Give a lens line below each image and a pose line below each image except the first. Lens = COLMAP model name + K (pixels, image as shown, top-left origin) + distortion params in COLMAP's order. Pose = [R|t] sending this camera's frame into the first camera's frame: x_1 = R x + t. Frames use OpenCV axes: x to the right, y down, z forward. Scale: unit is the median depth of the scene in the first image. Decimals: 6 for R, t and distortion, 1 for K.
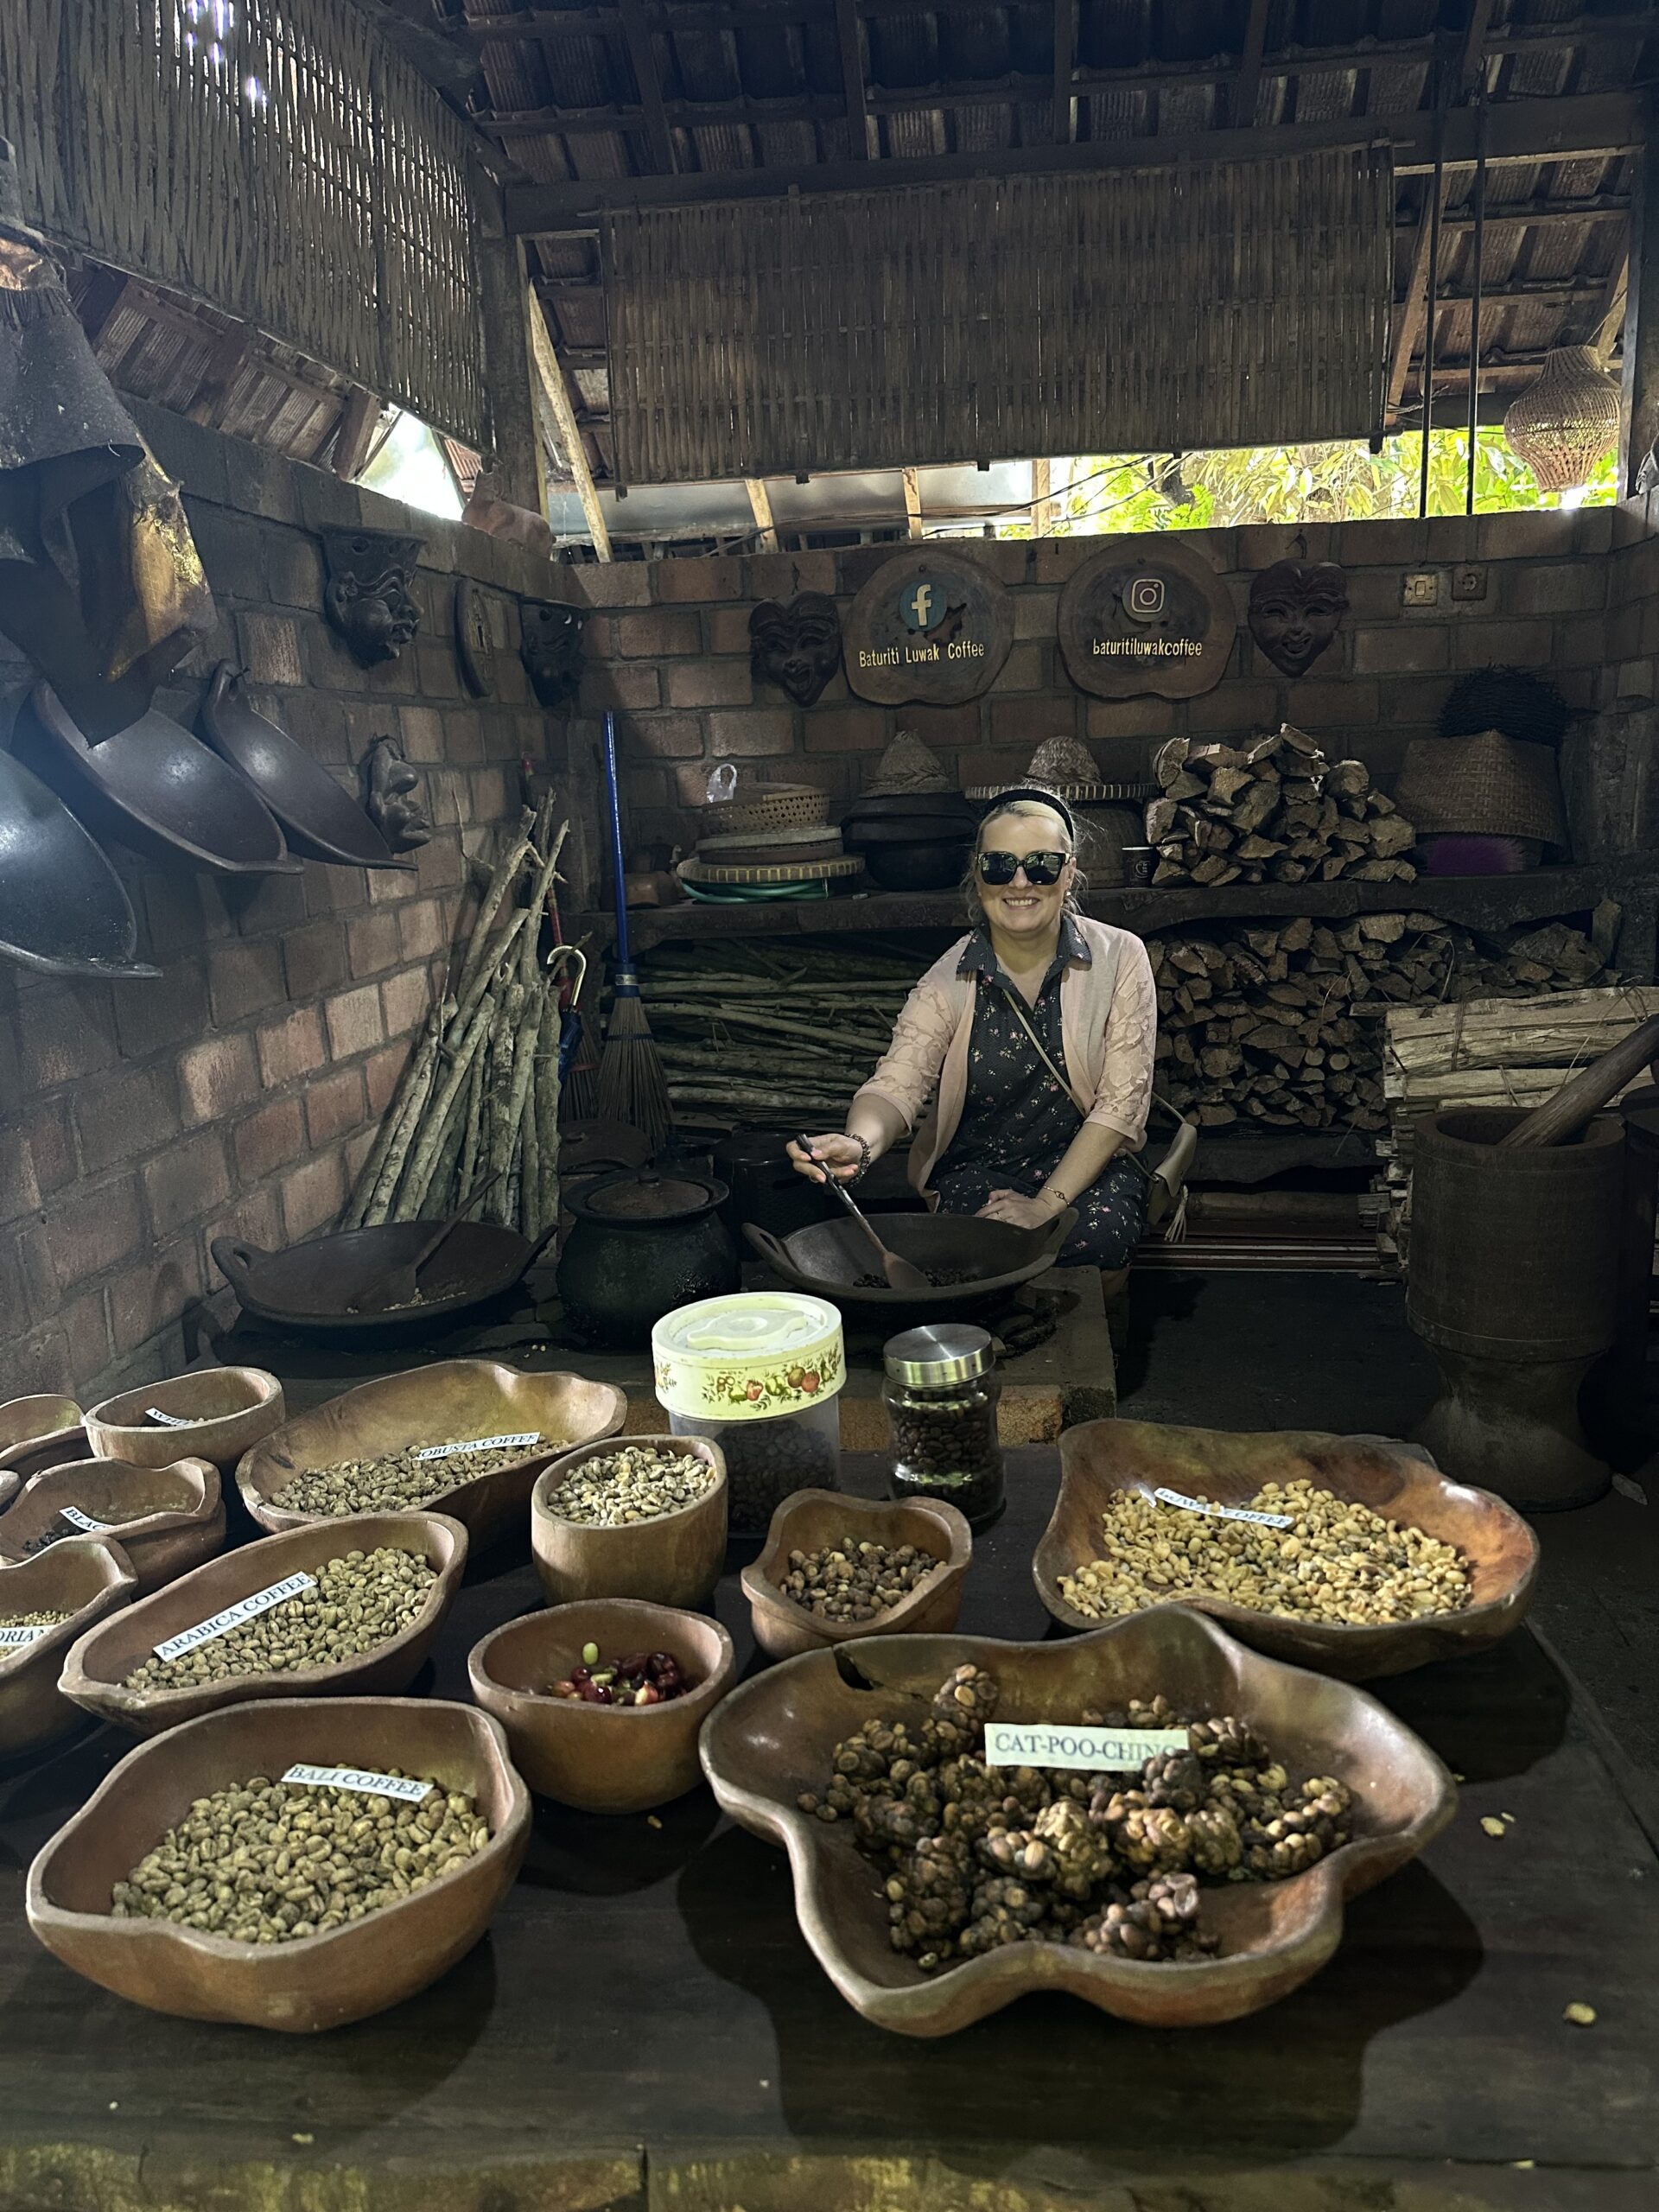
lens RADIAL K [[1875.2, 0, 829.5], [0, 1875.2, 1106.0], [0, 0, 1]] dist [0.005673, 0.006101]
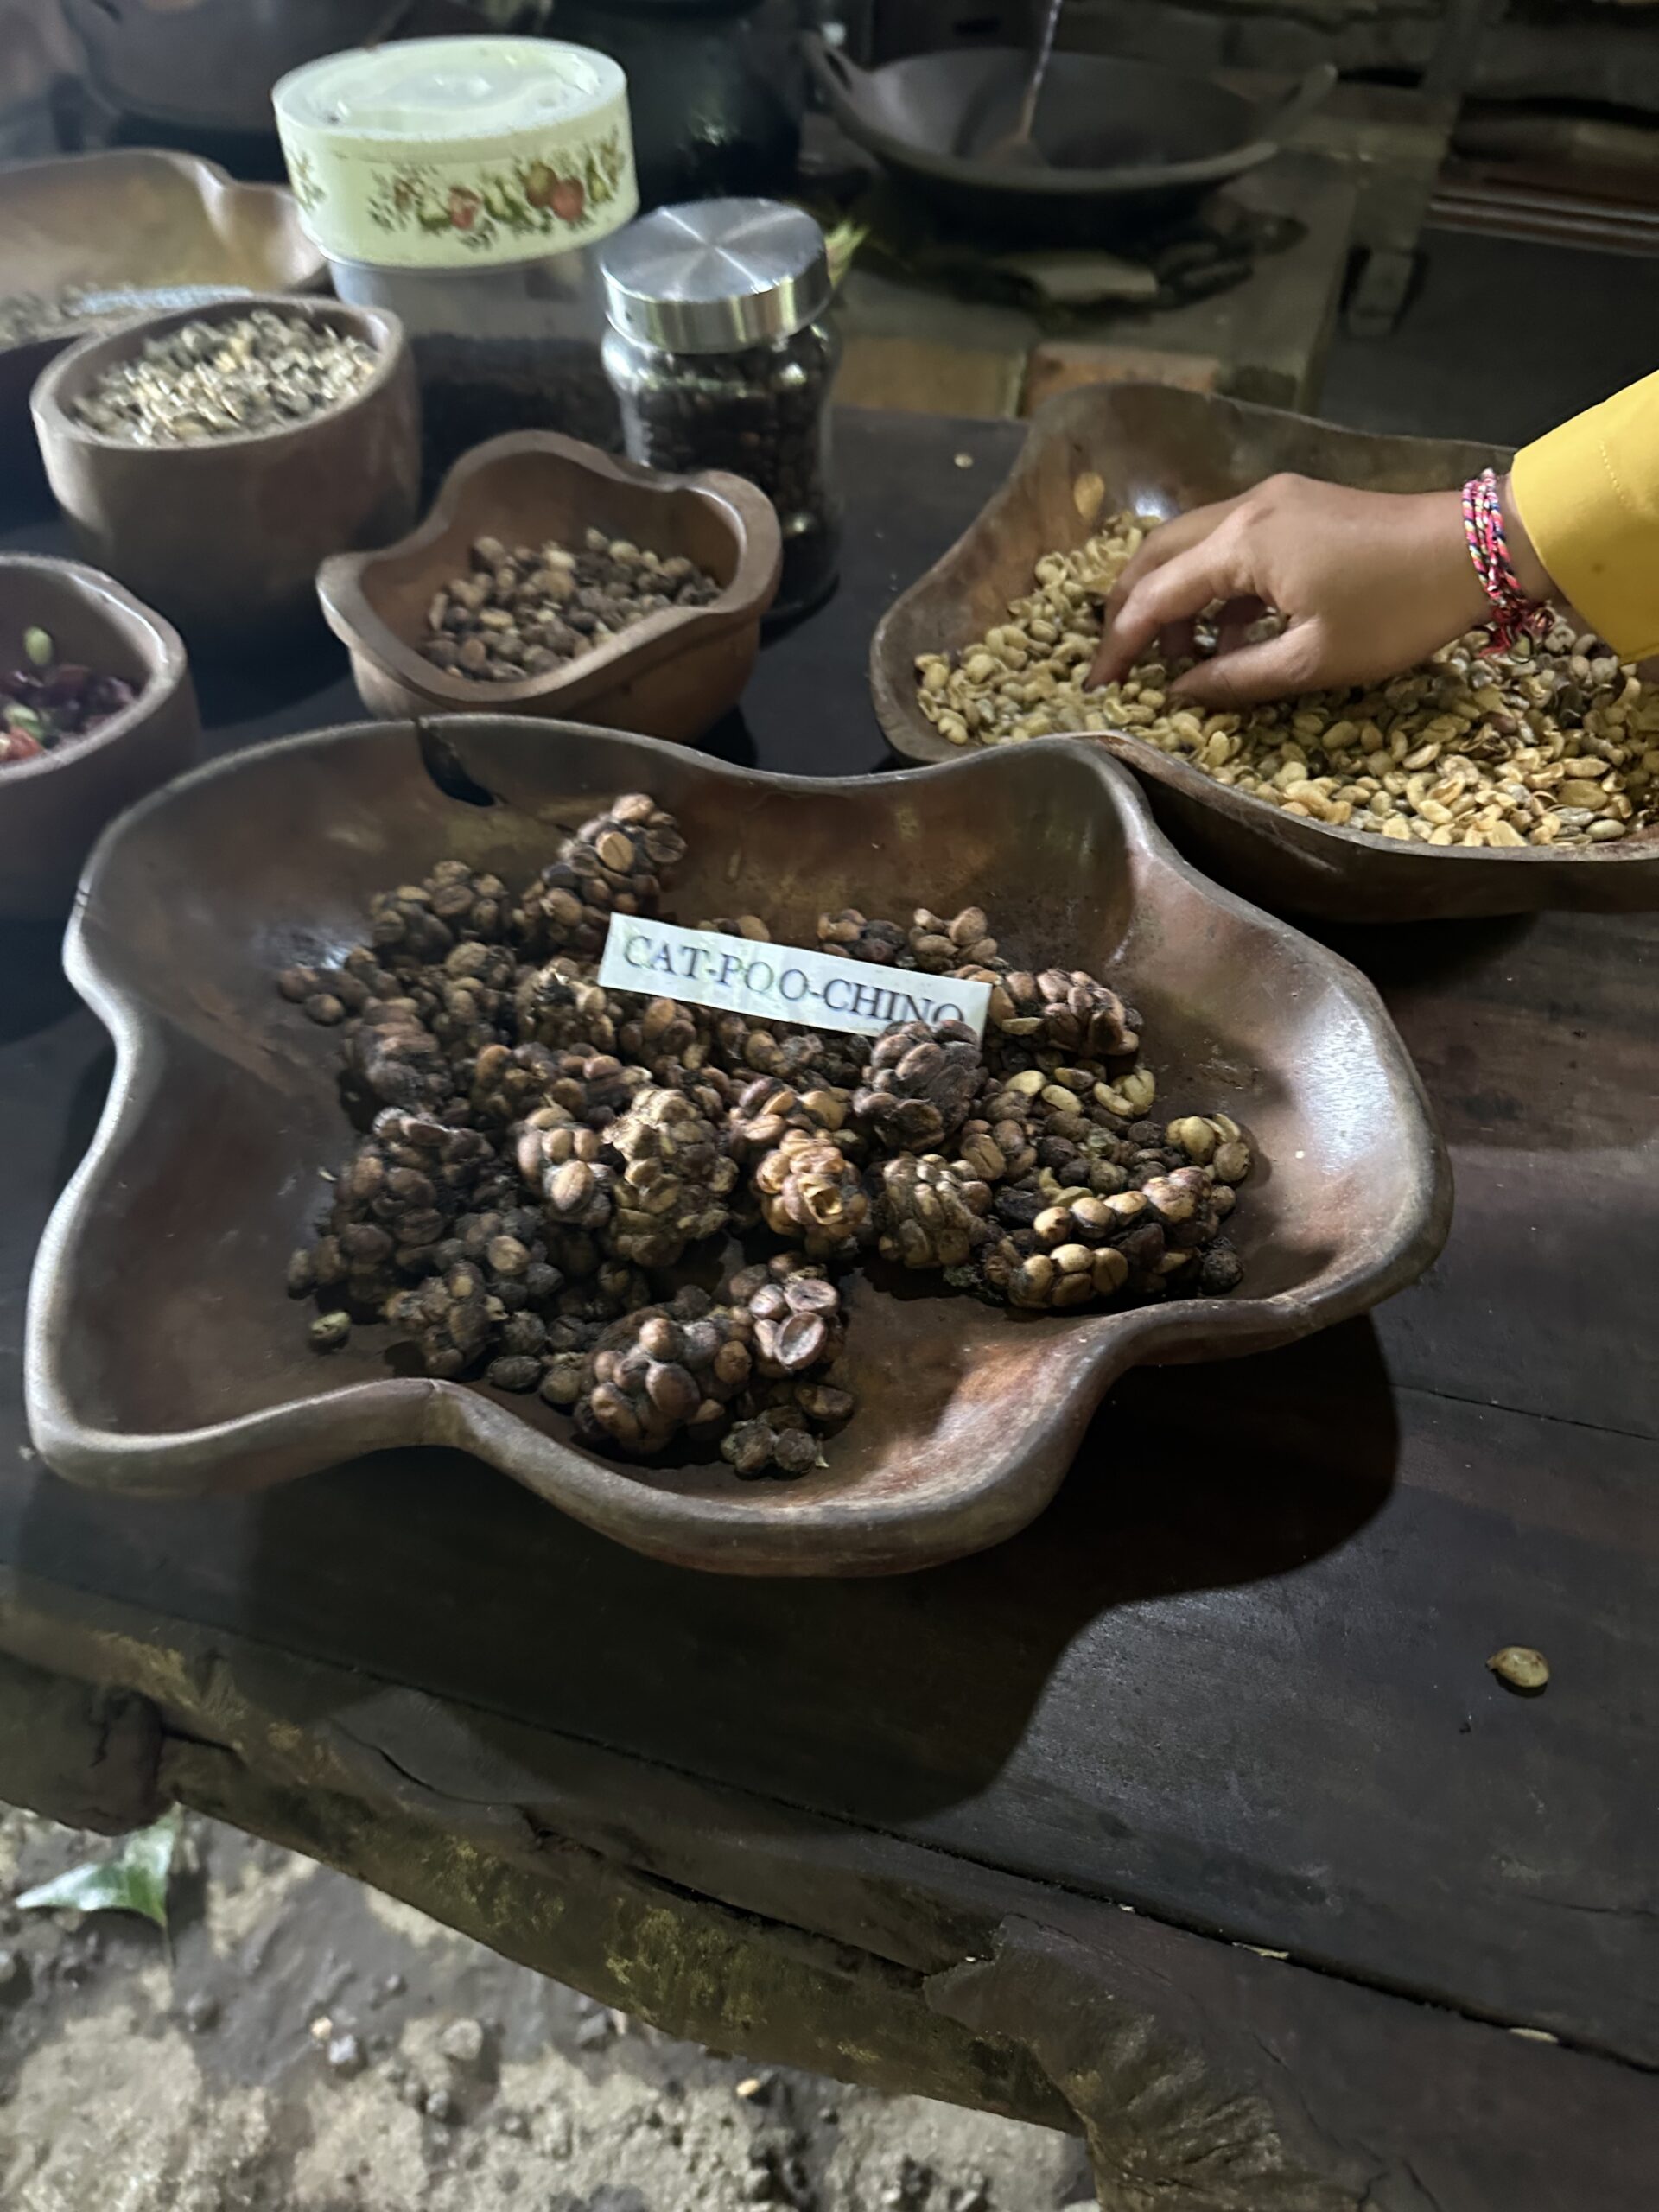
lens RADIAL K [[1559.7, 0, 829.5], [0, 1559.7, 1106.0], [0, 0, 1]] dist [0.085075, -0.103717]
pose [[0.969193, 0.197518, -0.147147, 0.221397], [-0.084849, 0.828598, 0.553377, 0.119059], [0.231227, -0.523844, 0.819830, 0.611439]]
